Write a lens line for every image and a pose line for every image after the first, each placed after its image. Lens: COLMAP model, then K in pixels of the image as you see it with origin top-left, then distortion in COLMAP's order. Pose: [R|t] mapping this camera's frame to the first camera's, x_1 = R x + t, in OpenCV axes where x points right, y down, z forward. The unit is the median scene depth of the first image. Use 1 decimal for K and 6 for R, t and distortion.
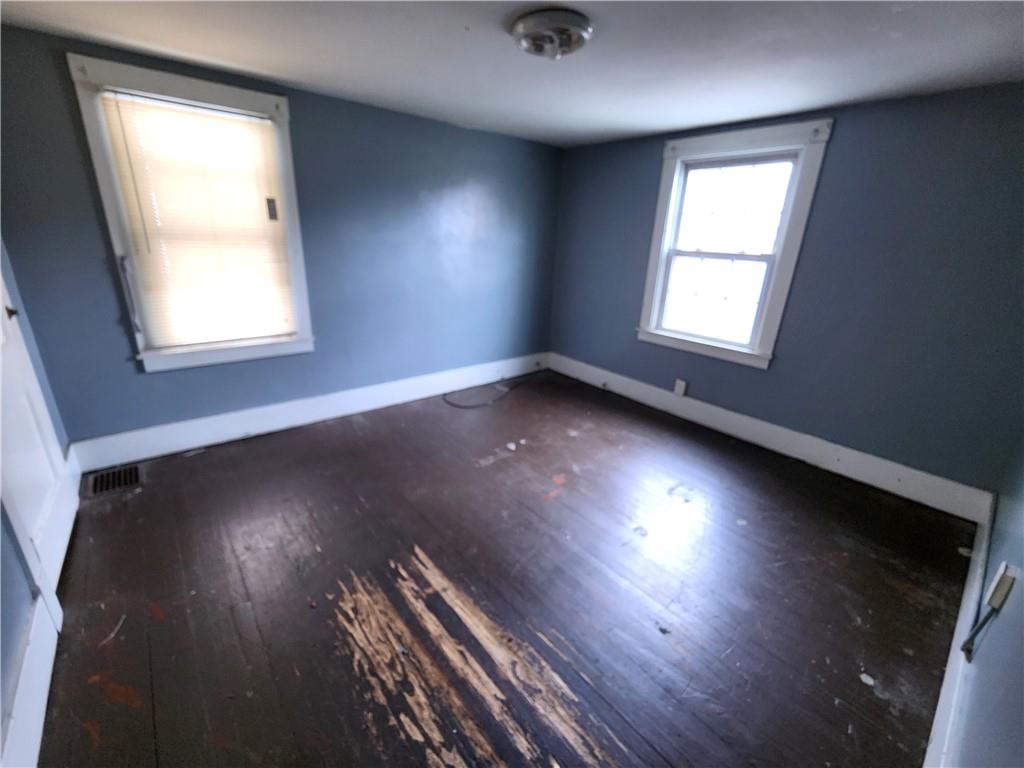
lens RADIAL K [[426.3, 0, 508.3], [0, 426.3, 385.7], [0, 0, 1]] dist [0.001428, 0.000253]
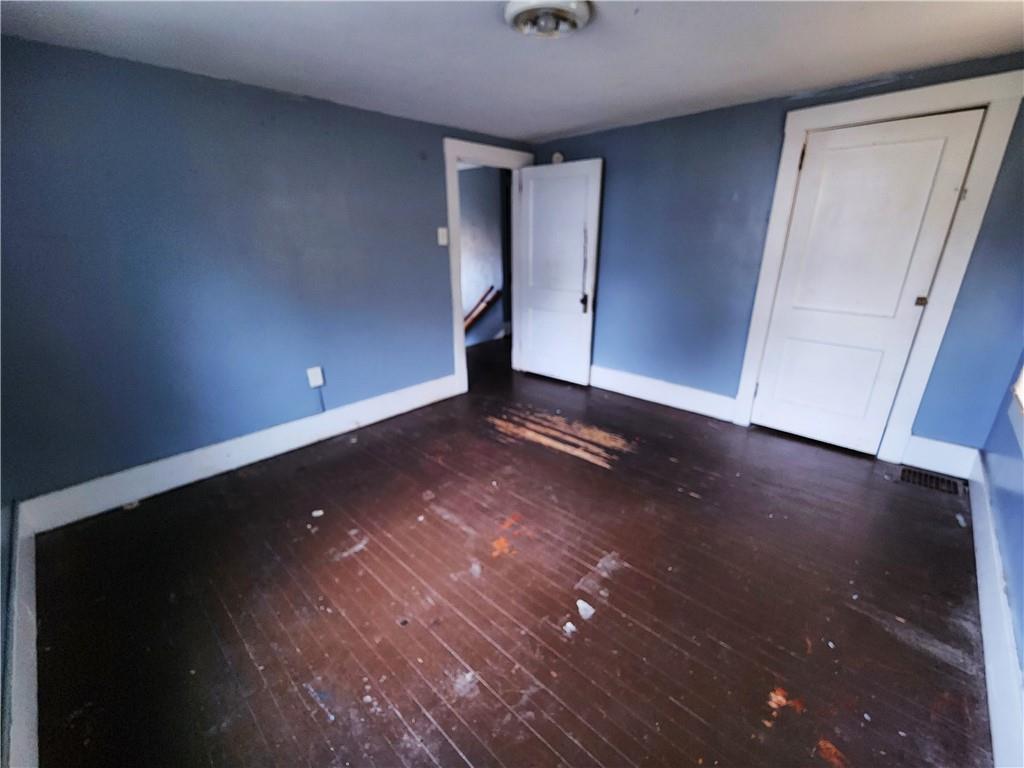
lens RADIAL K [[426.3, 0, 508.3], [0, 426.3, 385.7], [0, 0, 1]] dist [0.001428, 0.000253]
pose [[-0.992950, 0.003238, -0.118491, 0.266942], [-0.071632, 0.780056, 0.621596, -0.656119], [0.094443, 0.625702, -0.774324, 1.920382]]
